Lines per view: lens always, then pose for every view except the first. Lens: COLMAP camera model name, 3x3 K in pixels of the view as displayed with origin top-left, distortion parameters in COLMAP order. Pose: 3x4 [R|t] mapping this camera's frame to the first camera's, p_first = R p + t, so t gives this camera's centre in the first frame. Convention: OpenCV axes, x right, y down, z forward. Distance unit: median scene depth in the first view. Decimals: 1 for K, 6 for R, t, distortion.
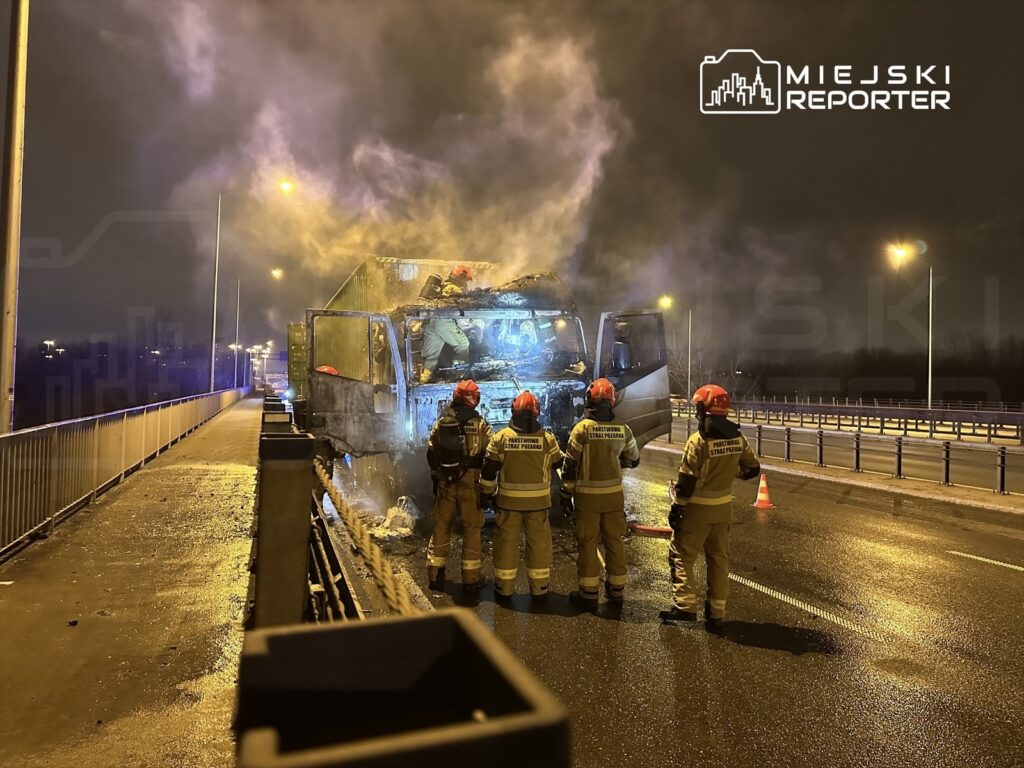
lens RADIAL K [[715.2, 0, 530.0], [0, 715.2, 364.4], [0, 0, 1]] dist [0.055523, -0.002495]
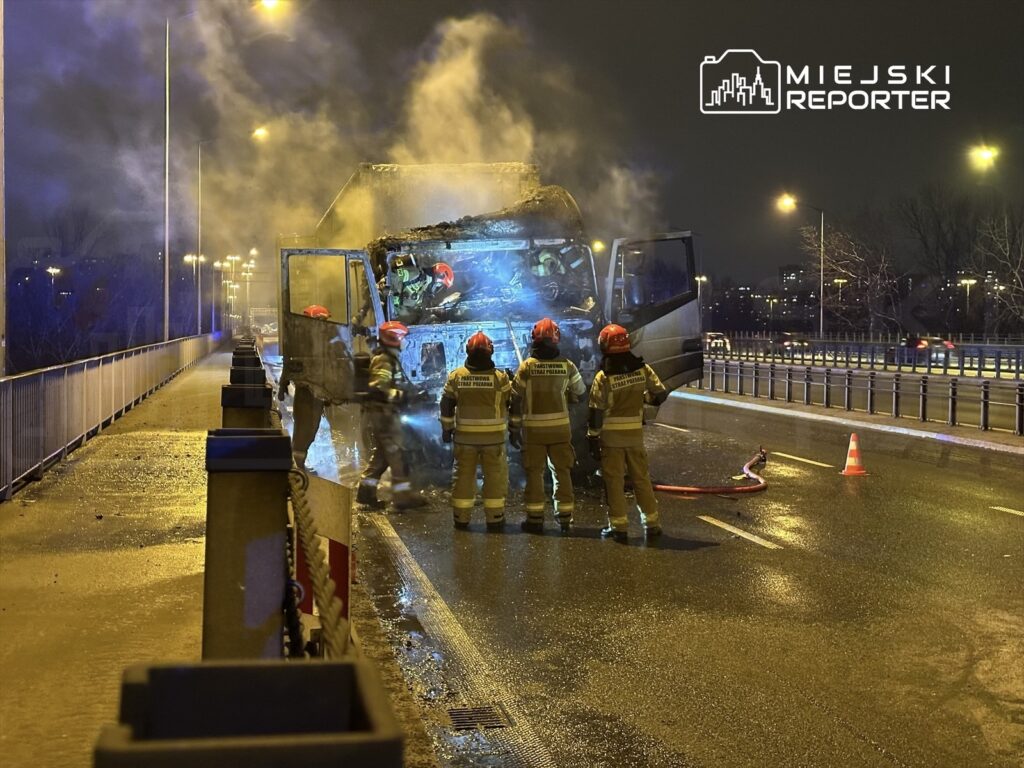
lens RADIAL K [[1415.3, 0, 512.0], [0, 1415.3, 384.0], [0, 0, 1]] dist [0.316450, 0.012707]
pose [[0.985281, -0.008688, -0.170722, 0.275192], [0.020827, 0.997369, 0.069443, -0.020321], [0.169669, -0.071976, 0.982869, -0.719233]]
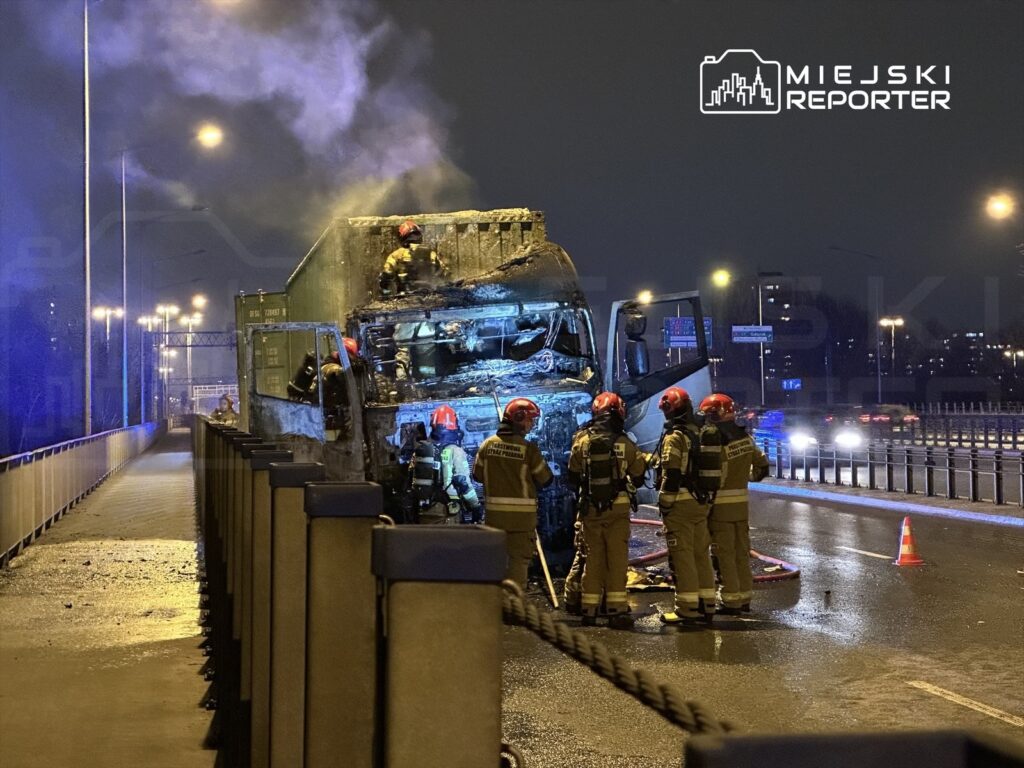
lens RADIAL K [[2269.9, 0, 512.0], [0, 2269.9, 384.0], [0, 0, 1]] dist [-0.310281, 14.767722]
pose [[0.976782, -0.041957, -0.210088, 0.513624], [0.046923, 0.998723, 0.018710, -0.035658], [0.209034, -0.028134, 0.977503, -1.432854]]
